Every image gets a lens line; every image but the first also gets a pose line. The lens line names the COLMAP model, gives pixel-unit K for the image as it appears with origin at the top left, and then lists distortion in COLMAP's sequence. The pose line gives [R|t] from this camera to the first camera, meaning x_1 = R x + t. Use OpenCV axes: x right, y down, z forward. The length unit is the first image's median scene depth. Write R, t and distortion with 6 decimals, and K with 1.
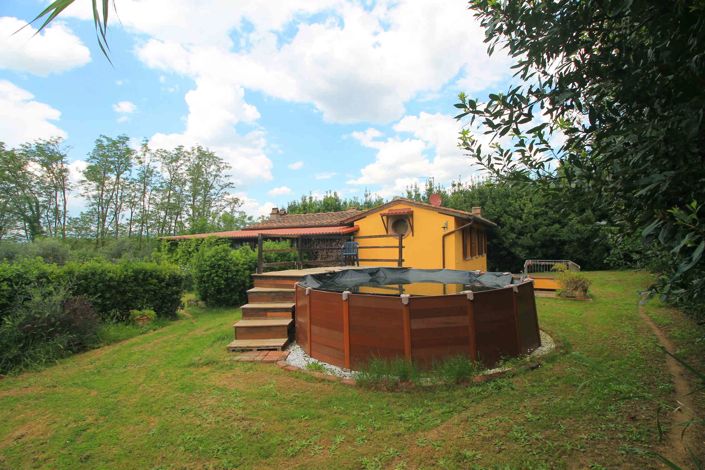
lens RADIAL K [[335.8, 0, 355.6], [0, 335.8, 241.6], [0, 0, 1]] dist [0.000614, -0.000544]
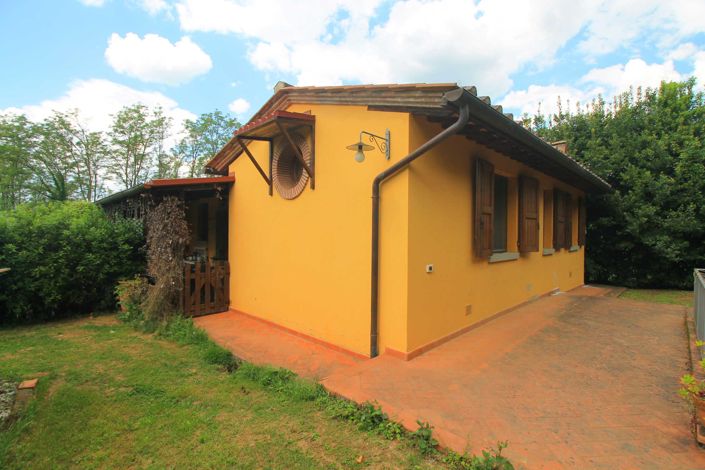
lens RADIAL K [[332.7, 0, 352.5], [0, 332.7, 235.0], [0, 0, 1]] dist [-0.025051, 0.000033]
pose [[0.954603, 0.026430, -0.296705, 0.210155], [-0.021114, 0.999554, 0.021108, 0.016980], [0.297131, -0.013885, 0.954736, 0.445560]]
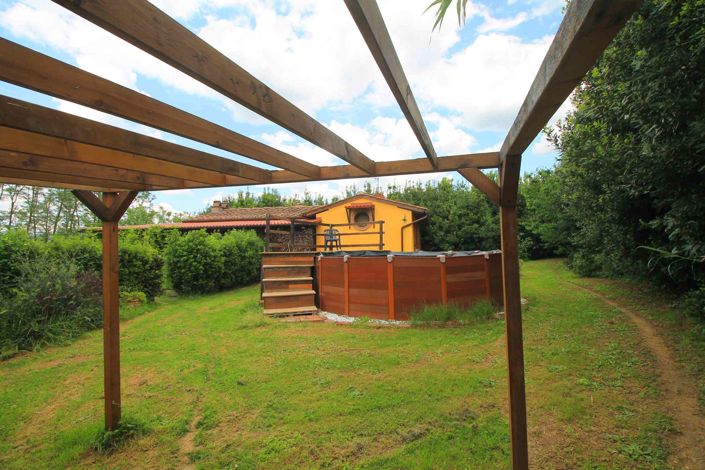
lens RADIAL K [[336.6, 0, 355.0], [0, 336.6, 232.8], [0, 0, 1]] dist [-0.000458, -0.000016]
pose [[0.965292, 0.016914, 0.260623, -0.116723], [-0.006188, 0.999102, -0.041918, 0.030748], [-0.261098, 0.038851, 0.964530, -0.030754]]
